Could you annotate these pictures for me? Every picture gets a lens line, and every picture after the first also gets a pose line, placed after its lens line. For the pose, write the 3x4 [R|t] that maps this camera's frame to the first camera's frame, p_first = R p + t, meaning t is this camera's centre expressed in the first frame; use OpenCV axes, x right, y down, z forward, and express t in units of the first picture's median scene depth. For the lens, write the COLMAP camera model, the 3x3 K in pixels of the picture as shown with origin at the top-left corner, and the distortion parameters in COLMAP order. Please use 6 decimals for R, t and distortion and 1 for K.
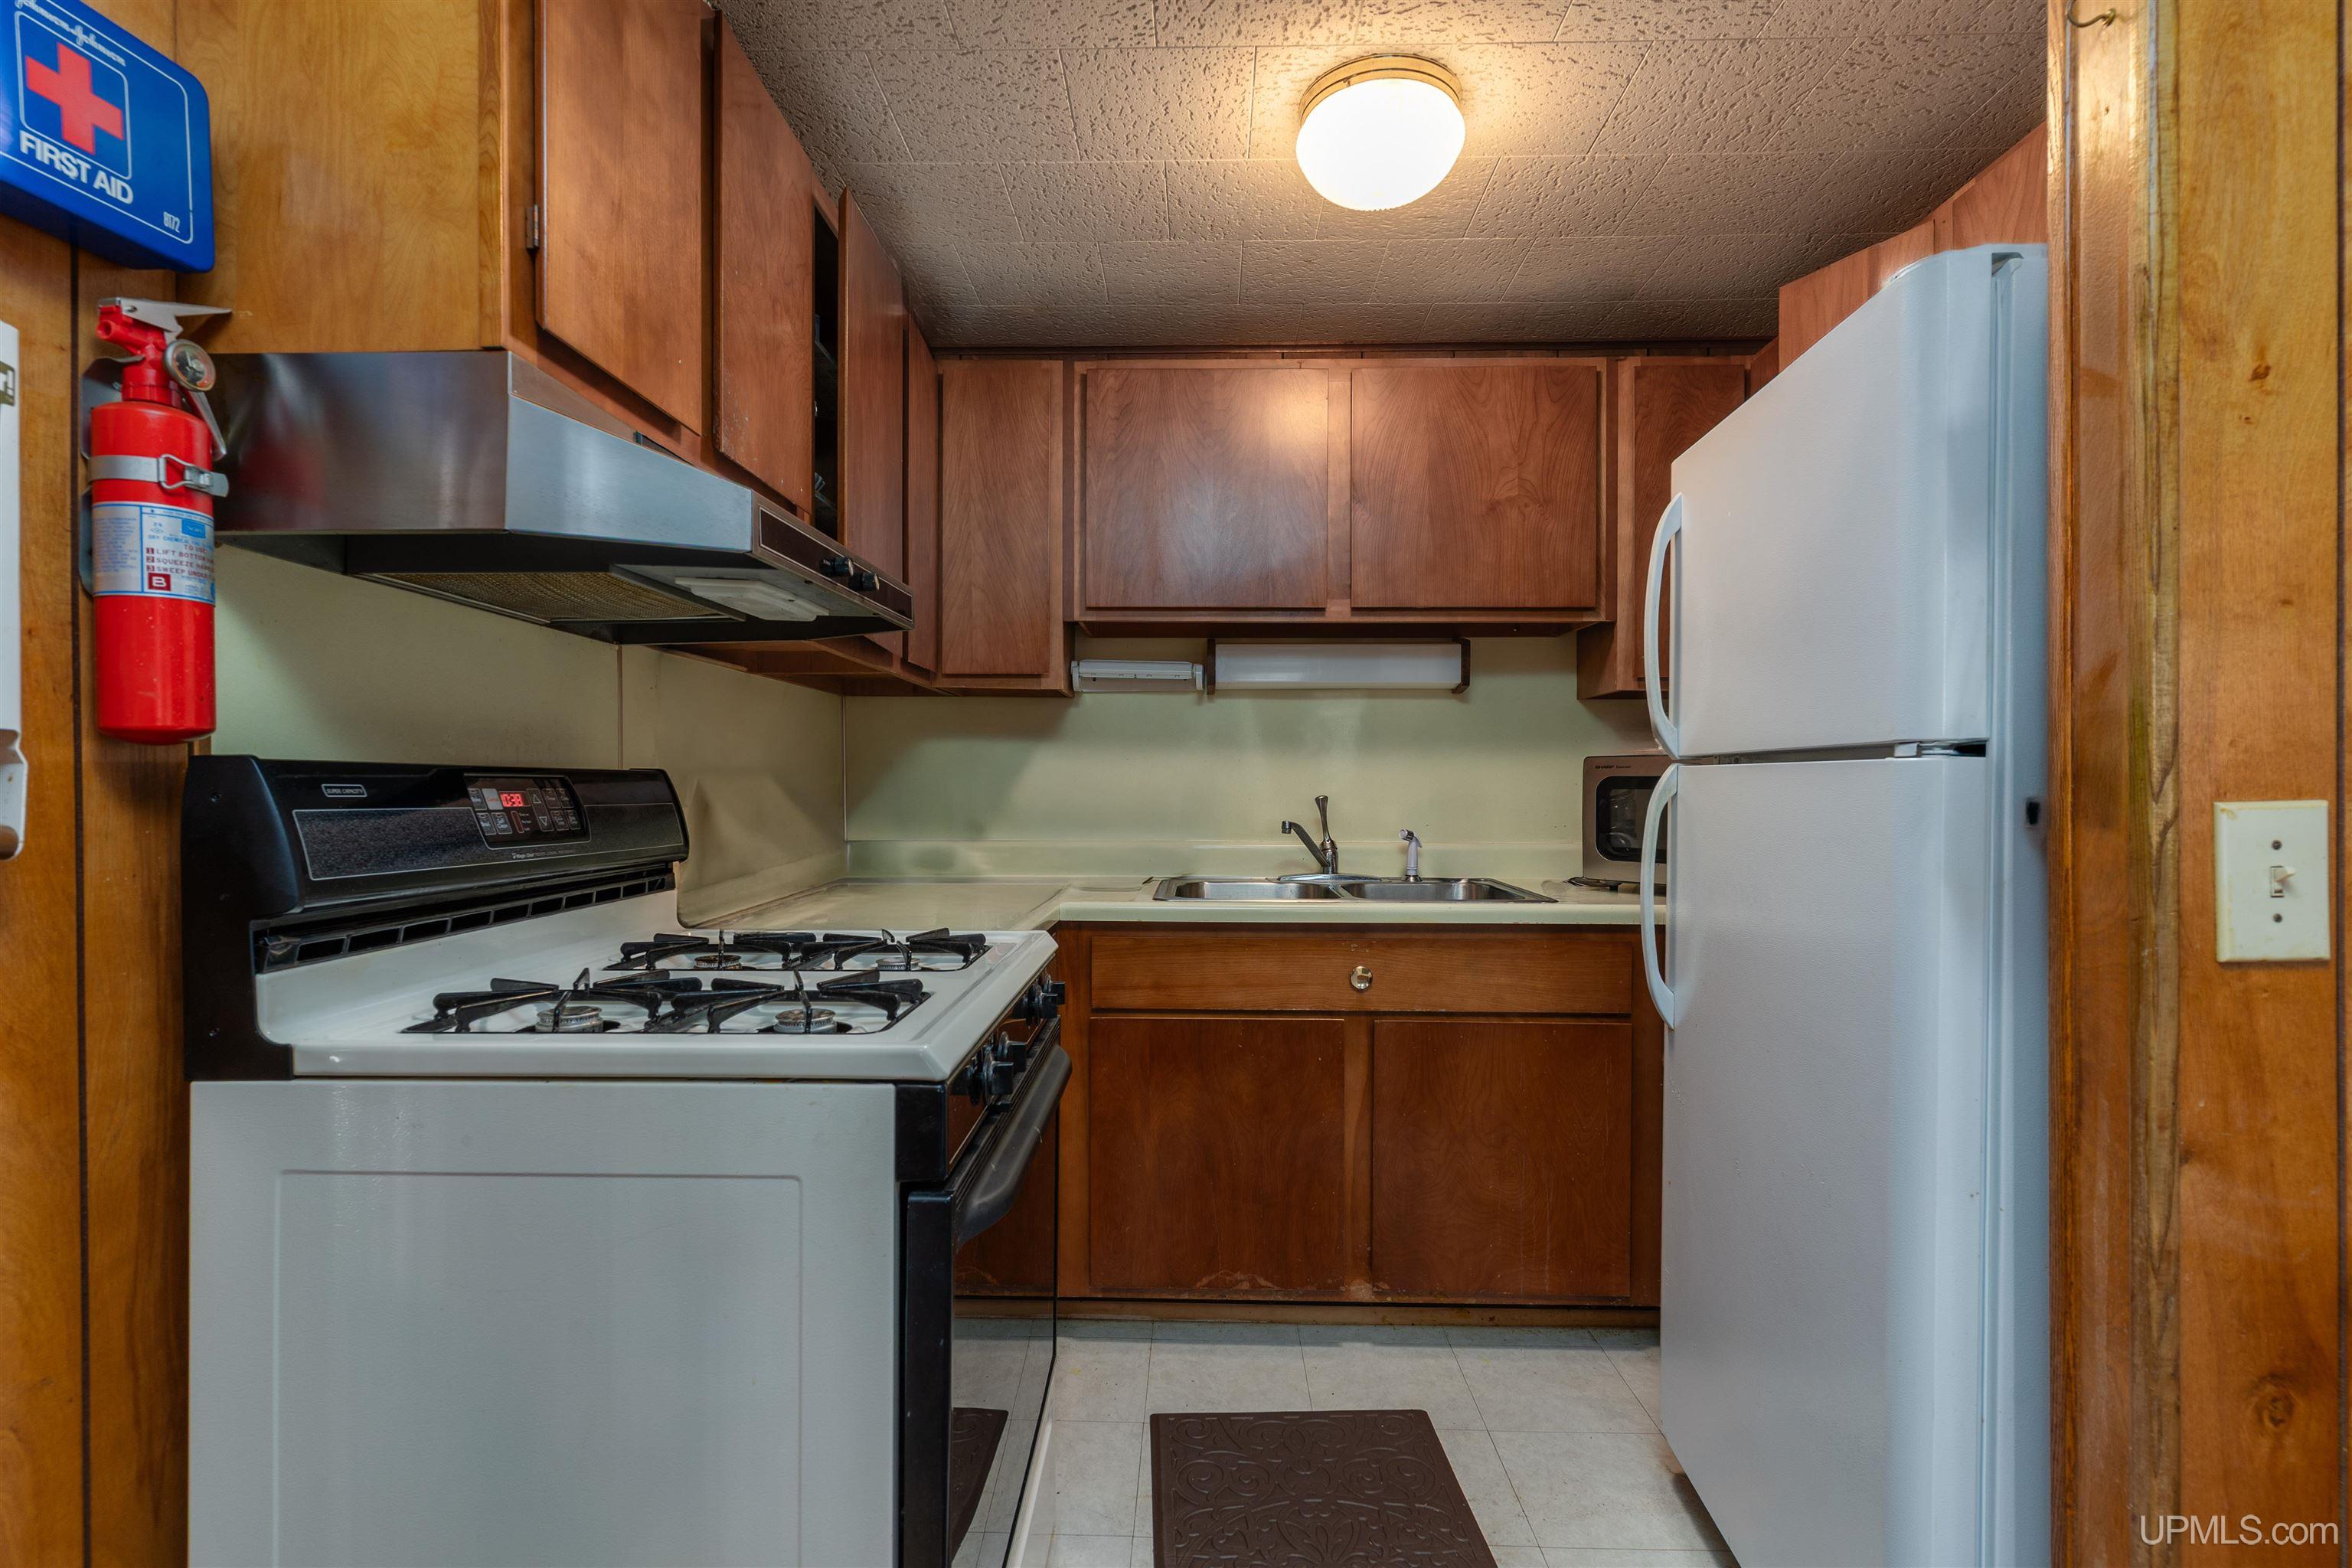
lens RADIAL K [[1125.7, 0, 1165.3], [0, 1125.7, 791.8], [0, 0, 1]] dist [-0.000206, 0.000595]
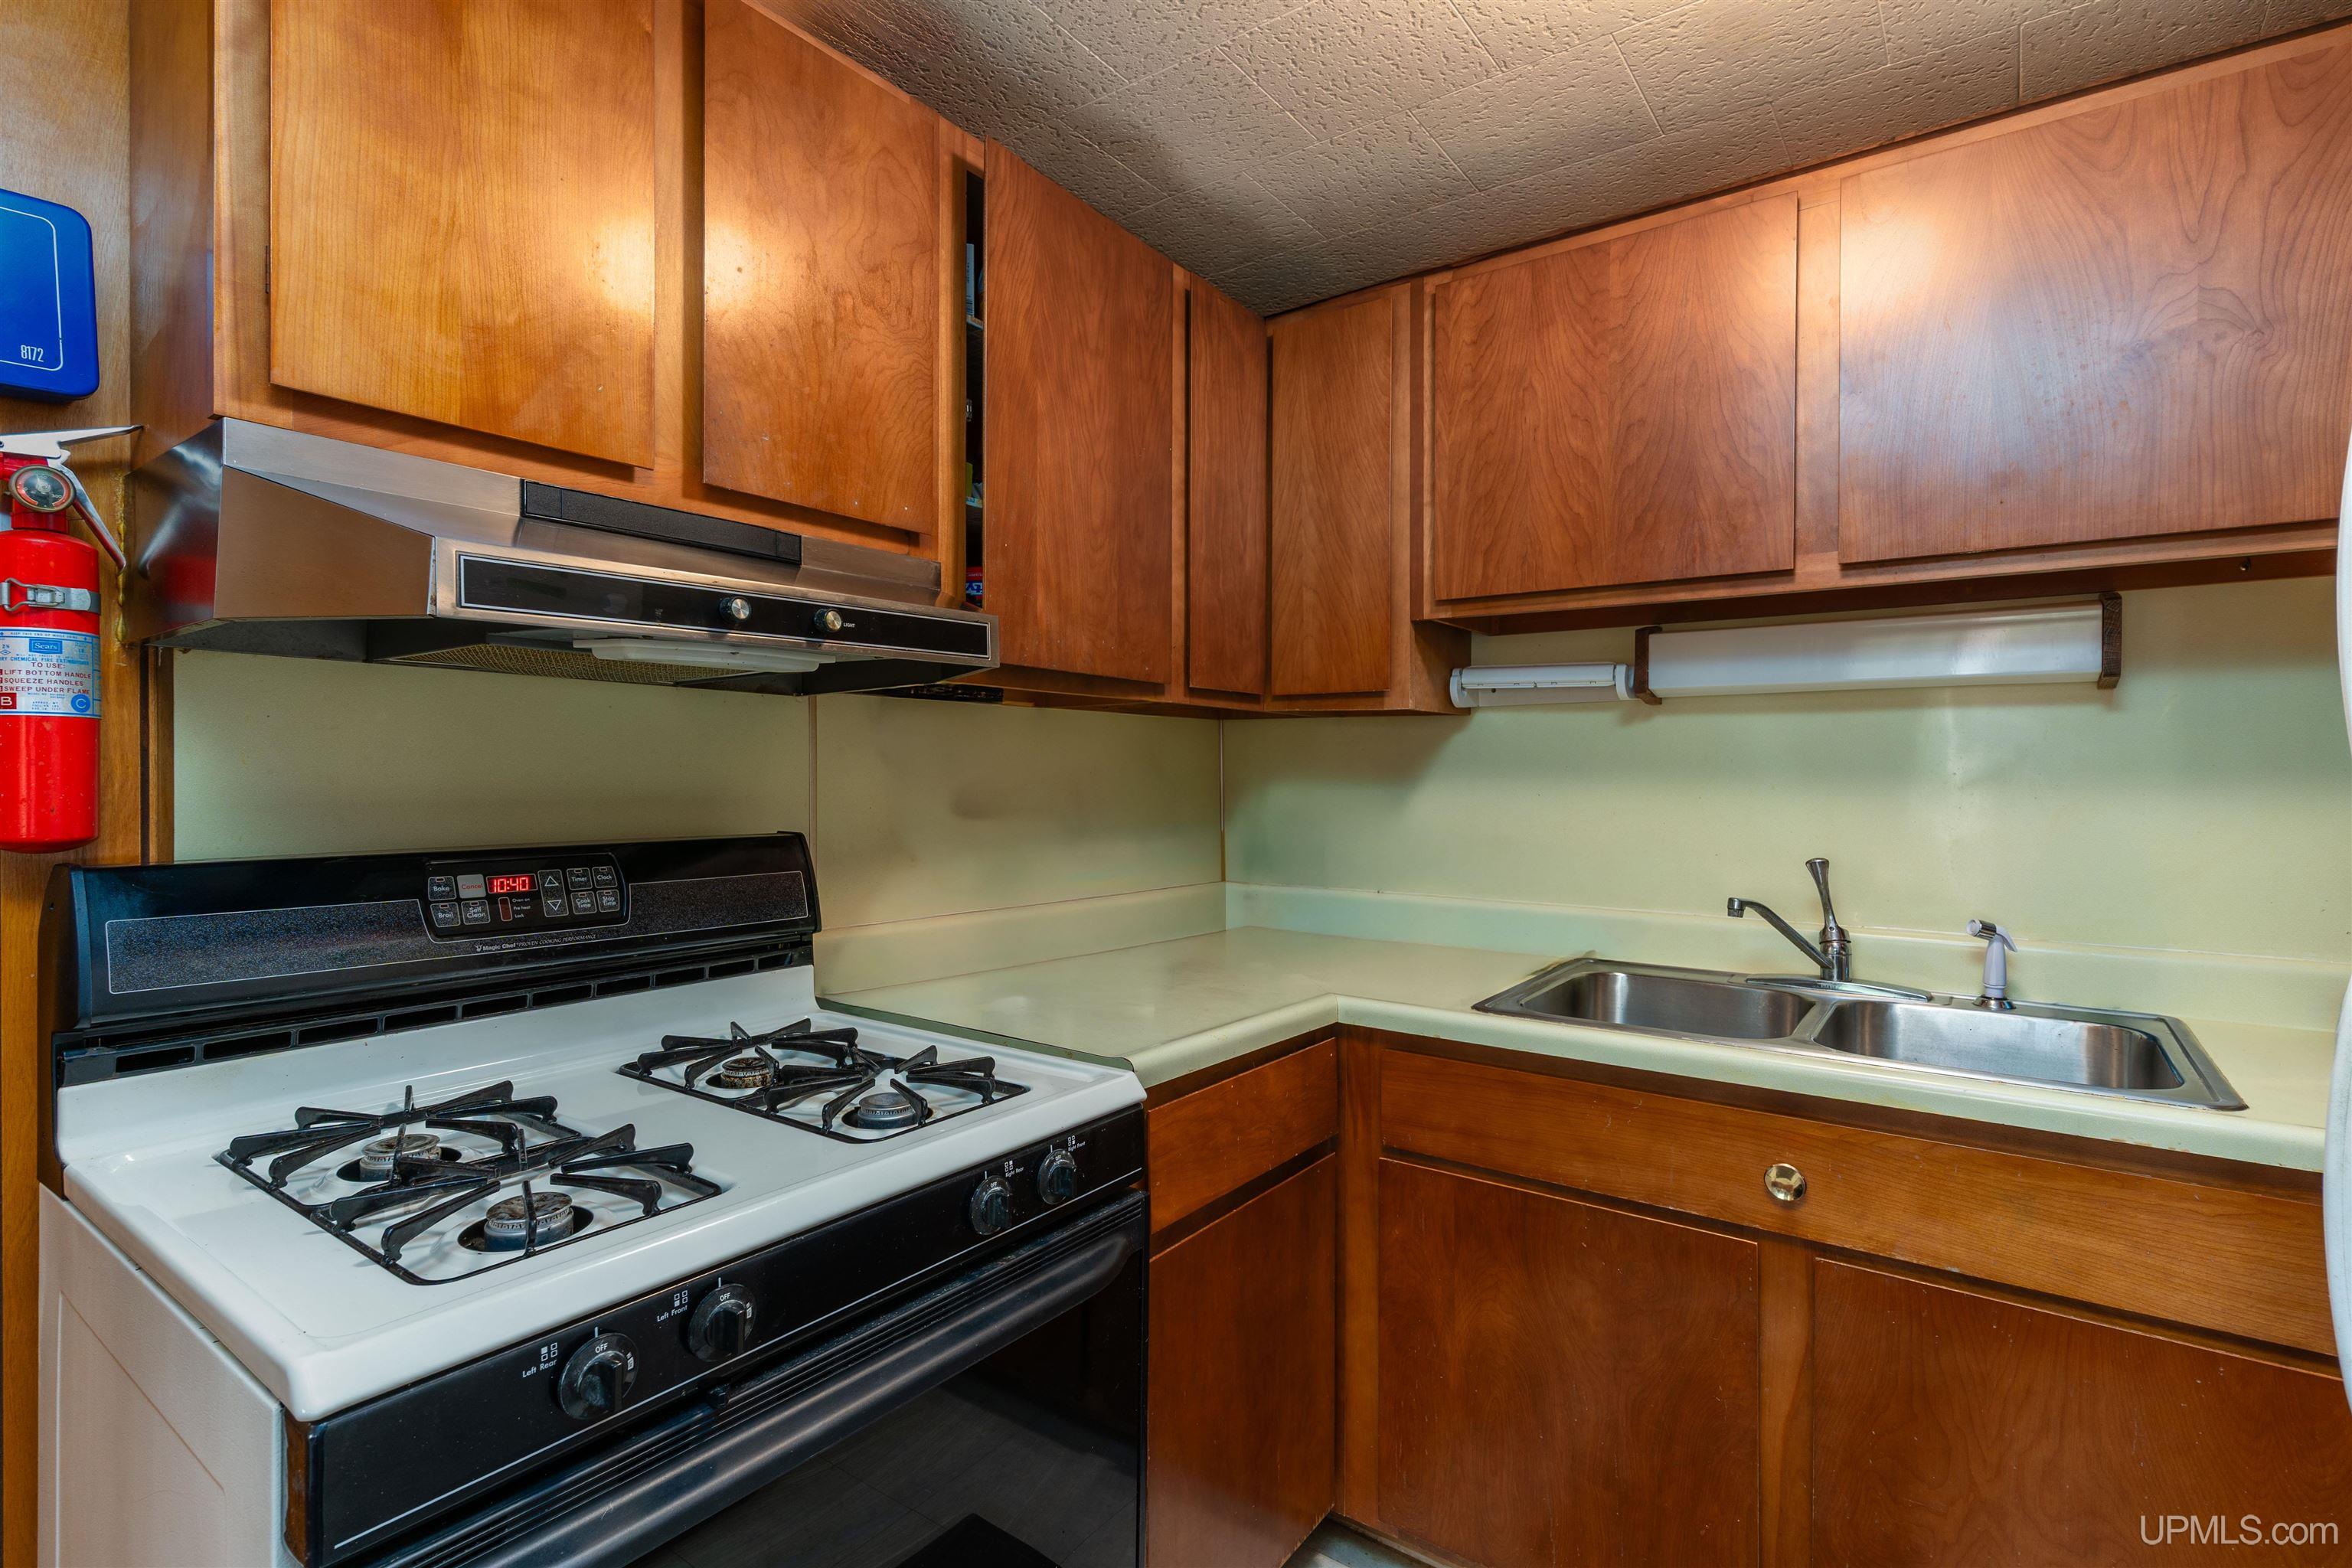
lens RADIAL K [[1125.7, 0, 1168.6], [0, 1125.7, 781.0], [0, 0, 1]] dist [-0.000206, 0.000595]
pose [[0.821322, 0.004061, -0.570451, 0.215461], [-0.004104, 0.999991, 0.001209, -0.043064], [0.570451, 0.001348, 0.821331, 0.277009]]
